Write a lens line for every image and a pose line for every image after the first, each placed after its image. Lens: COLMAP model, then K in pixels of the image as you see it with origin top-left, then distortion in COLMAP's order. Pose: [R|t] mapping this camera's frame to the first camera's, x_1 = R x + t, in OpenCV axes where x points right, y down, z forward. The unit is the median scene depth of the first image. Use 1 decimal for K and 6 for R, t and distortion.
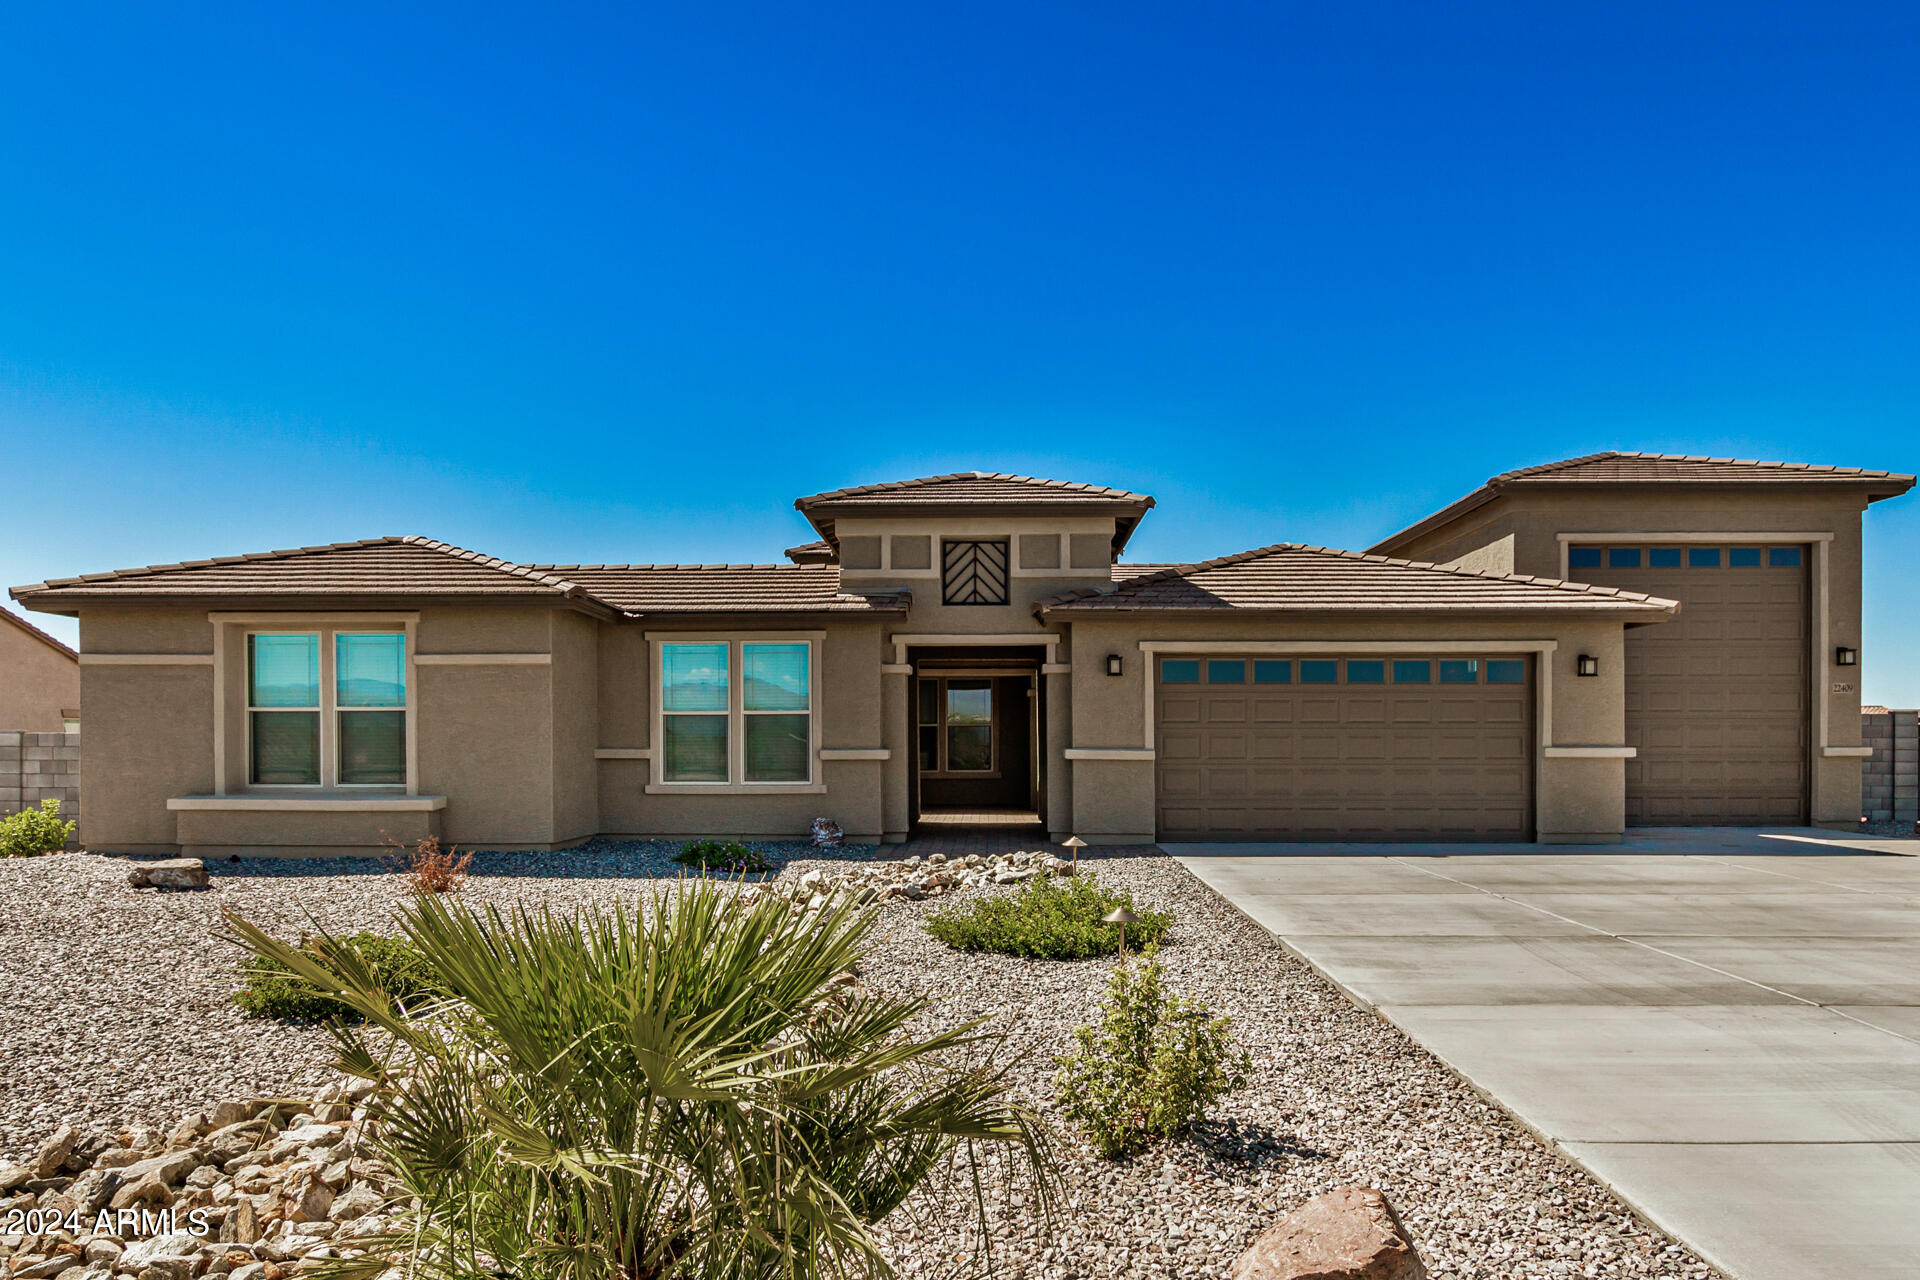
lens RADIAL K [[1227.5, 0, 961.9], [0, 1227.5, 713.9], [0, 0, 1]] dist [-0.007367, -0.000961]
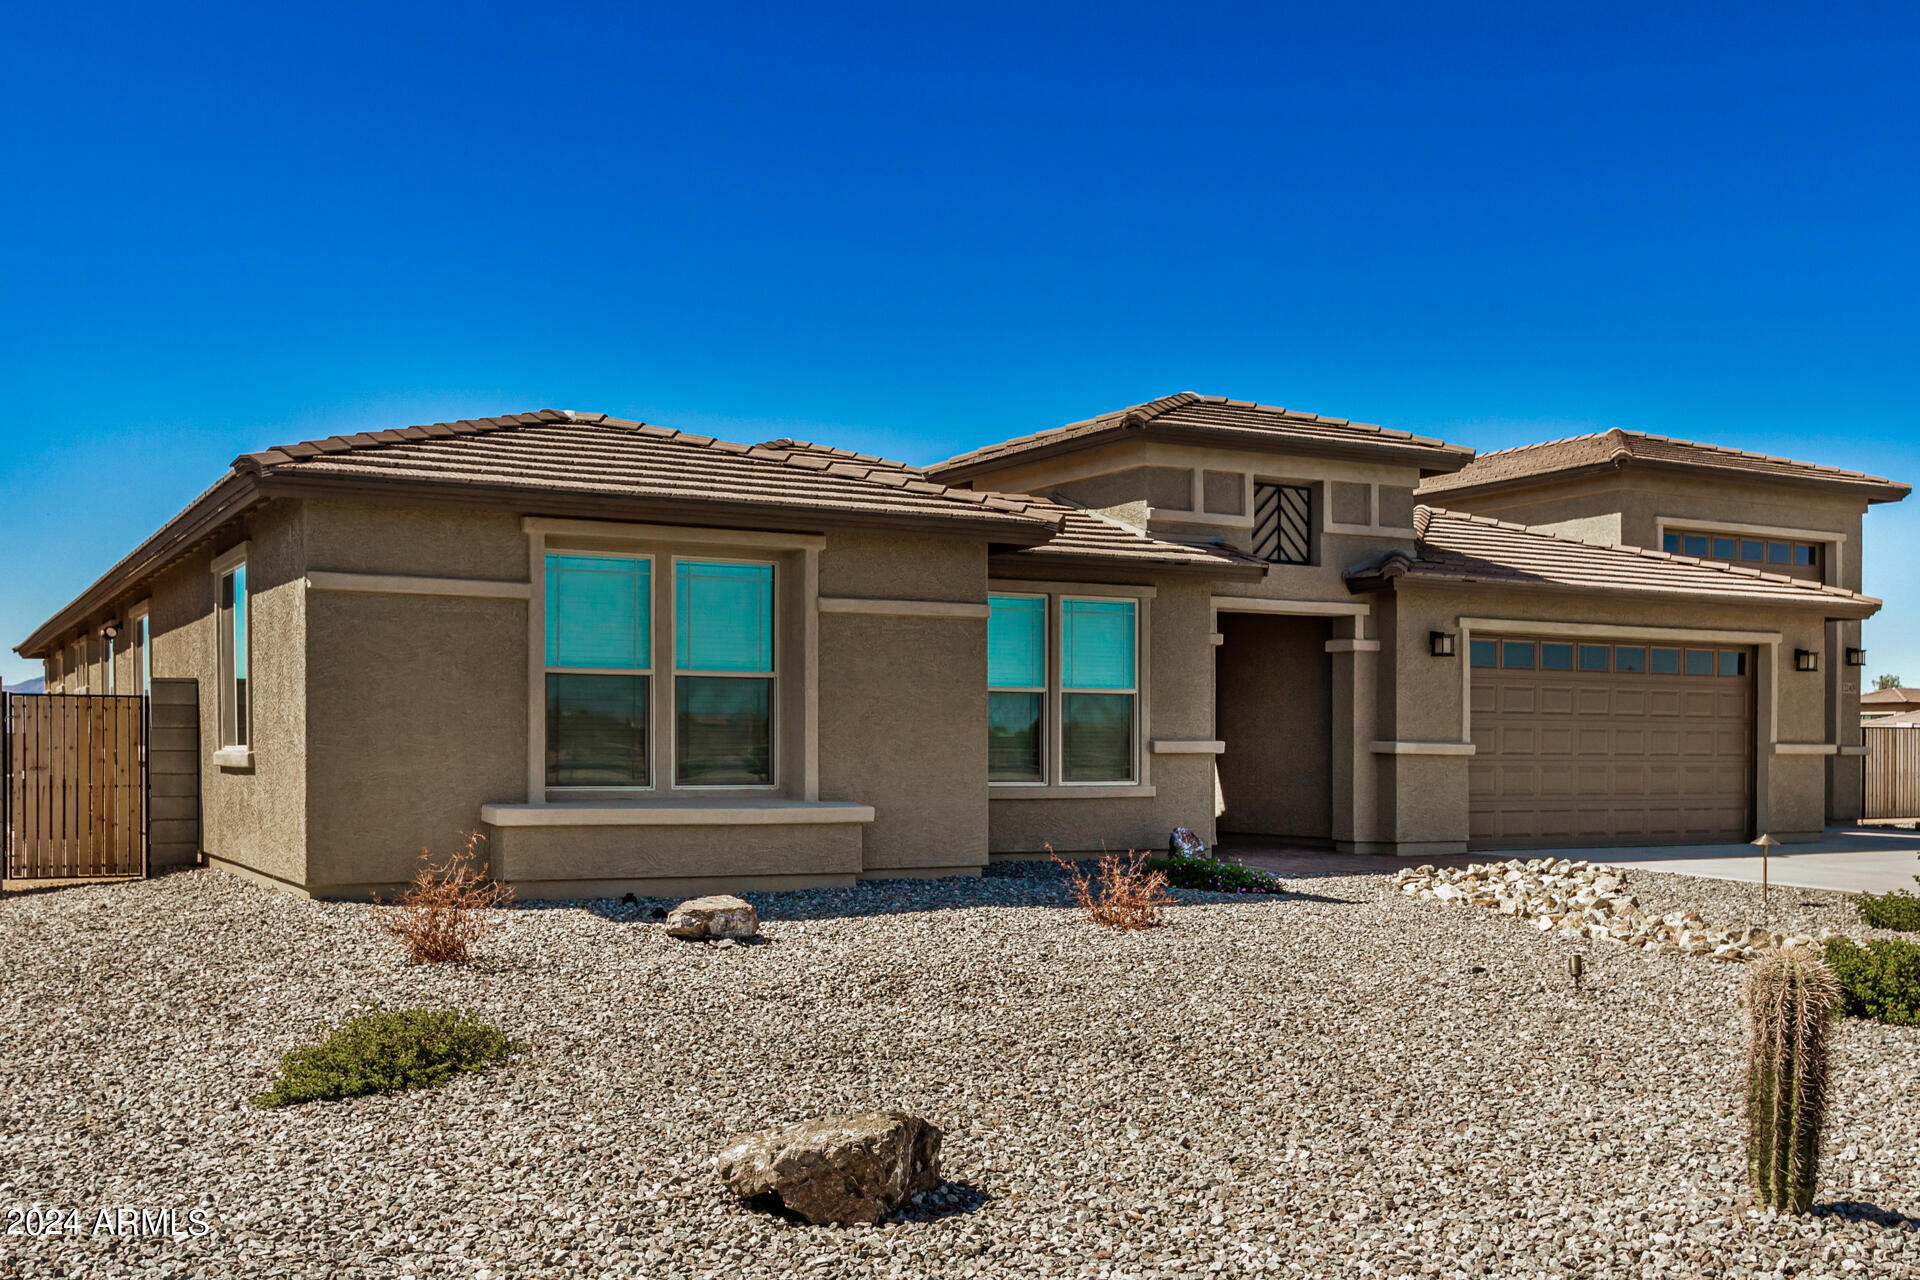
lens RADIAL K [[1714.9, 0, 958.1], [0, 1714.9, 702.7], [0, 0, 1]] dist [-0.003108, 0.005216]
pose [[0.891401, 0.017337, 0.452884, -0.697266], [-0.017360, 0.999841, -0.004106, 0.011639], [-0.452883, -0.004202, 0.891560, 0.088501]]
